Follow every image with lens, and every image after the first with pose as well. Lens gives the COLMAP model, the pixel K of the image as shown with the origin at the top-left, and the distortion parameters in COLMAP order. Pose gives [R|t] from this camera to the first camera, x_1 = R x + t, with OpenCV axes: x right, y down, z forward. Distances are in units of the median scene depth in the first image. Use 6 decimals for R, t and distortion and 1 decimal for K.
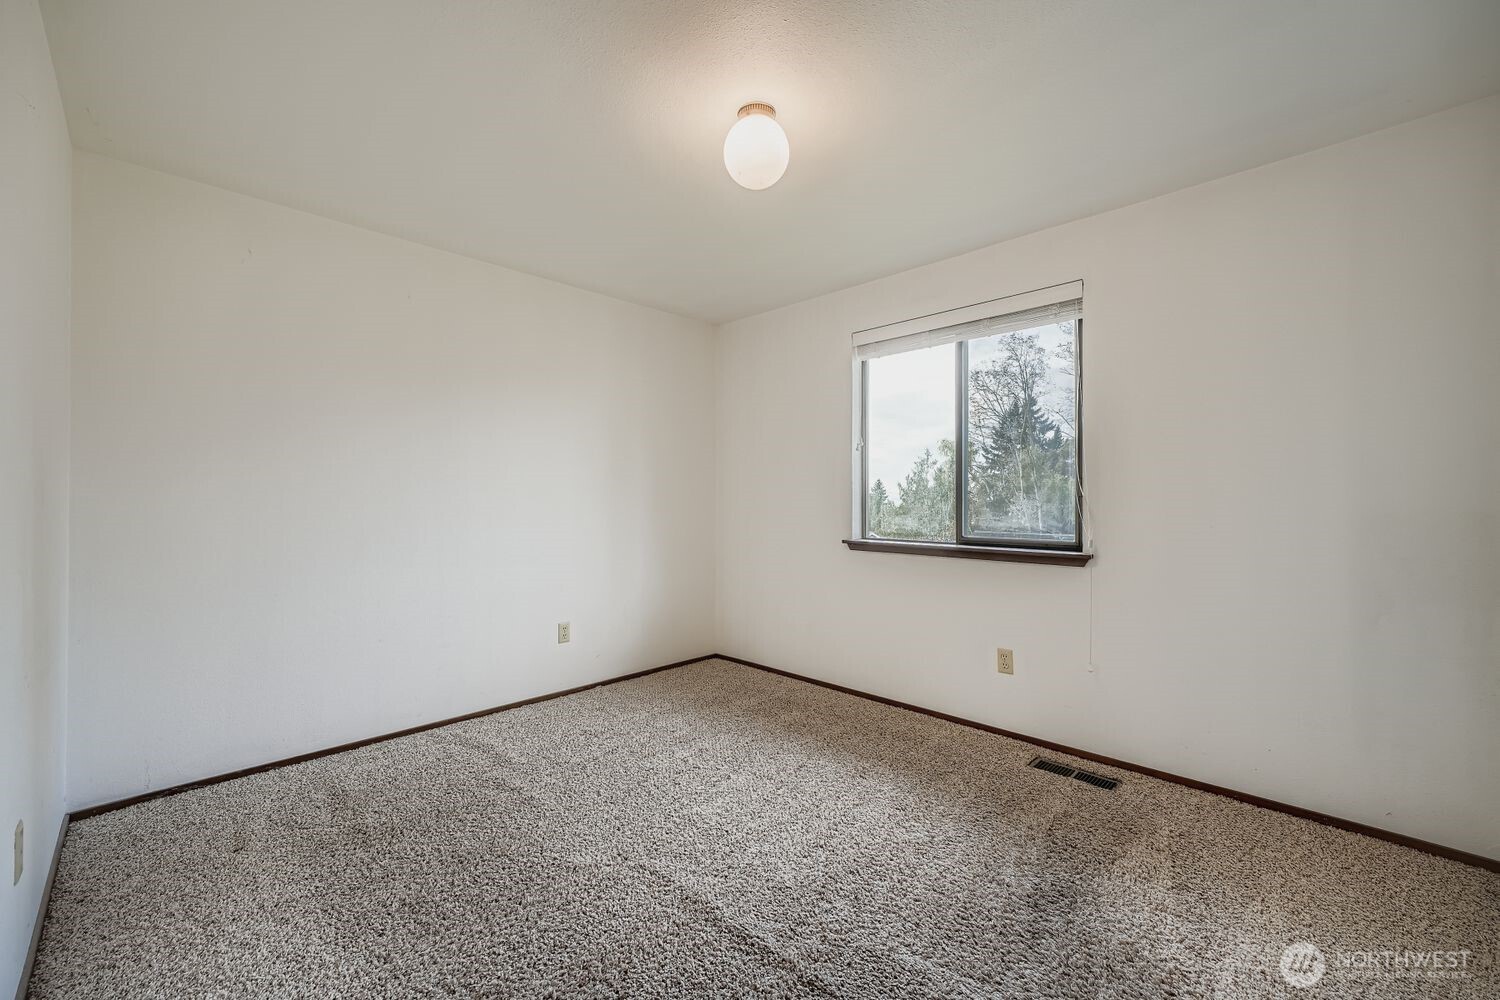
lens RADIAL K [[595.2, 0, 748.5], [0, 595.2, 493.9], [0, 0, 1]] dist [-0.000450, -0.000184]
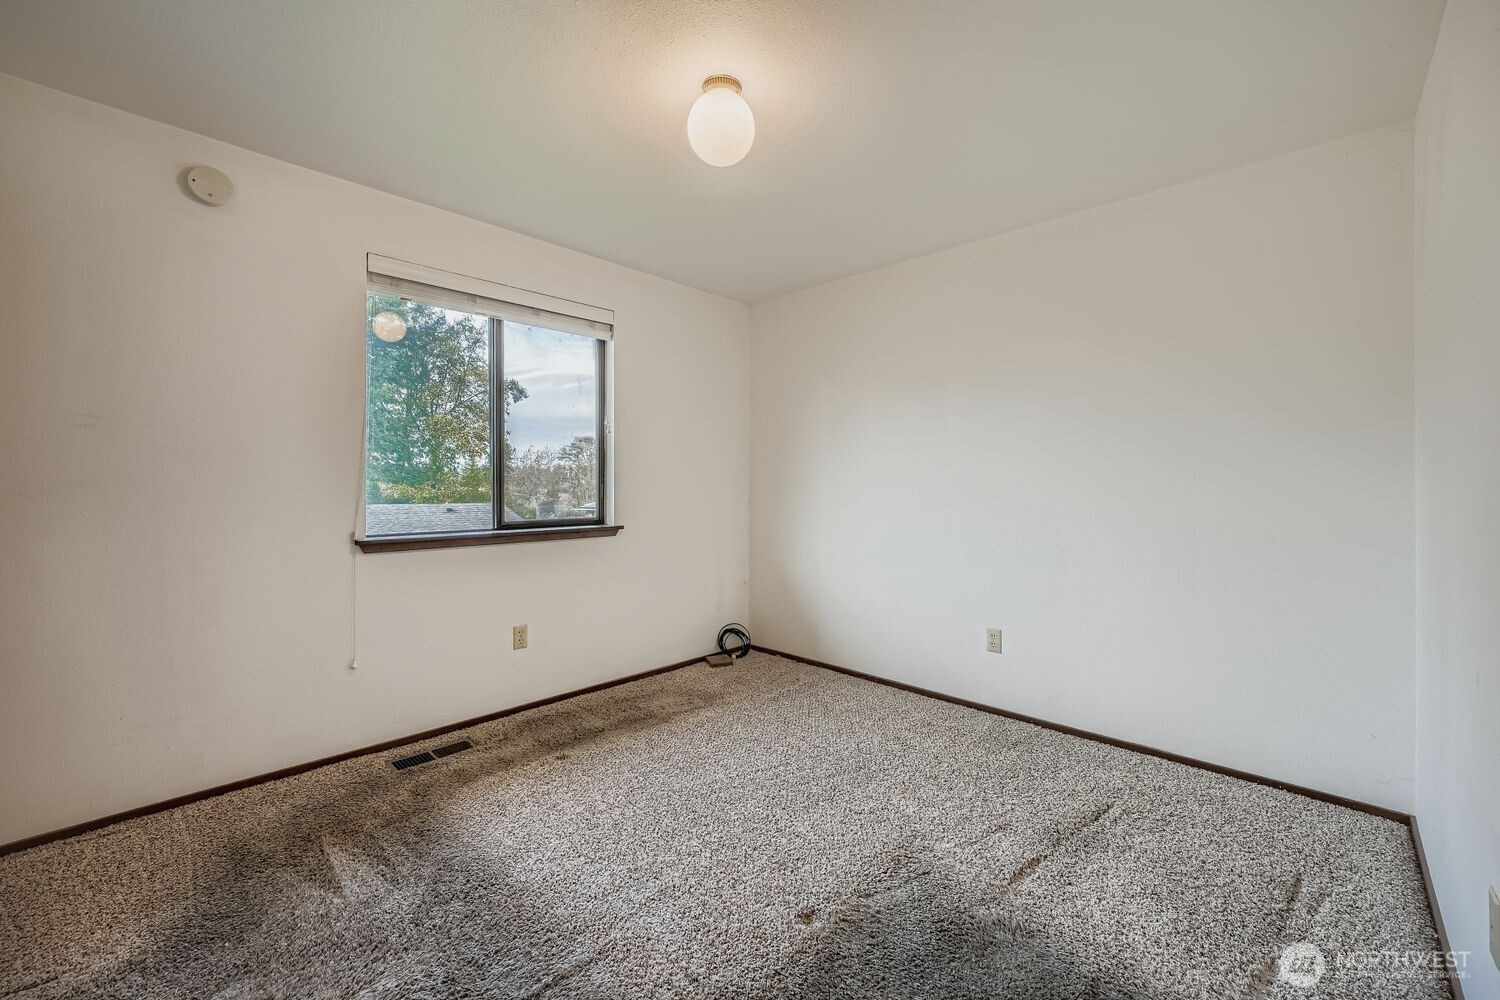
lens RADIAL K [[595.2, 0, 748.5], [0, 595.2, 493.9], [0, 0, 1]] dist [-0.000450, -0.000184]
pose [[-0.021686, -0.003563, 0.999758, -0.622861], [-0.000131, 0.999994, 0.003561, 0.022823], [-0.999765, -0.000054, -0.021686, 0.613783]]
